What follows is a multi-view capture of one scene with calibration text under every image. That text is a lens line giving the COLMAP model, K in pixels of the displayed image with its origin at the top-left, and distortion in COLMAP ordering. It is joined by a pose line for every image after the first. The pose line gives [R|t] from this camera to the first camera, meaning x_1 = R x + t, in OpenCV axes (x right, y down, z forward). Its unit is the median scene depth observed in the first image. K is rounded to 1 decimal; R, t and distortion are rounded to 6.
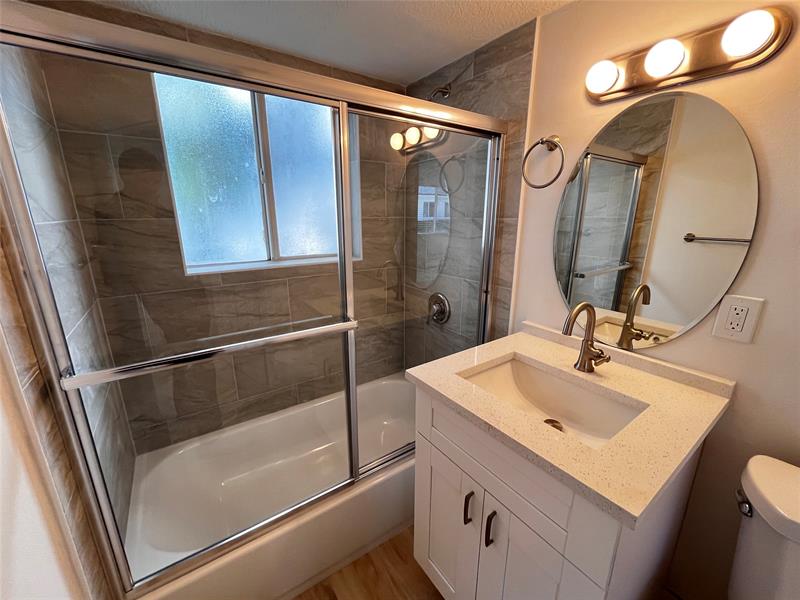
lens RADIAL K [[325.9, 0, 400.2], [0, 325.9, 301.0], [0, 0, 1]] dist [-0.000588, -0.000129]
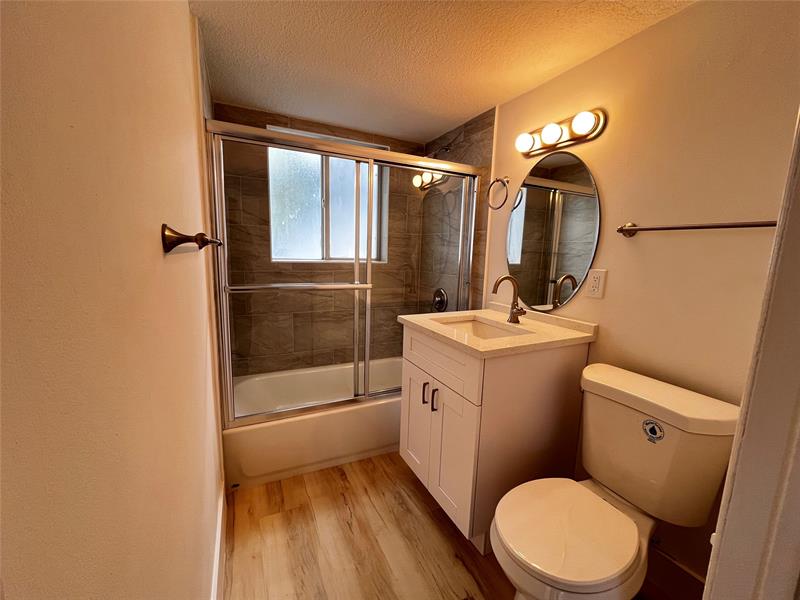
lens RADIAL K [[325.9, 0, 398.8], [0, 325.9, 299.1], [0, 0, 1]] dist [-0.000588, -0.000129]
pose [[0.988107, 0.050035, -0.145398, 0.189299], [-0.066025, 0.992031, -0.107310, 0.227925], [0.138870, 0.115634, 0.983536, -0.443619]]
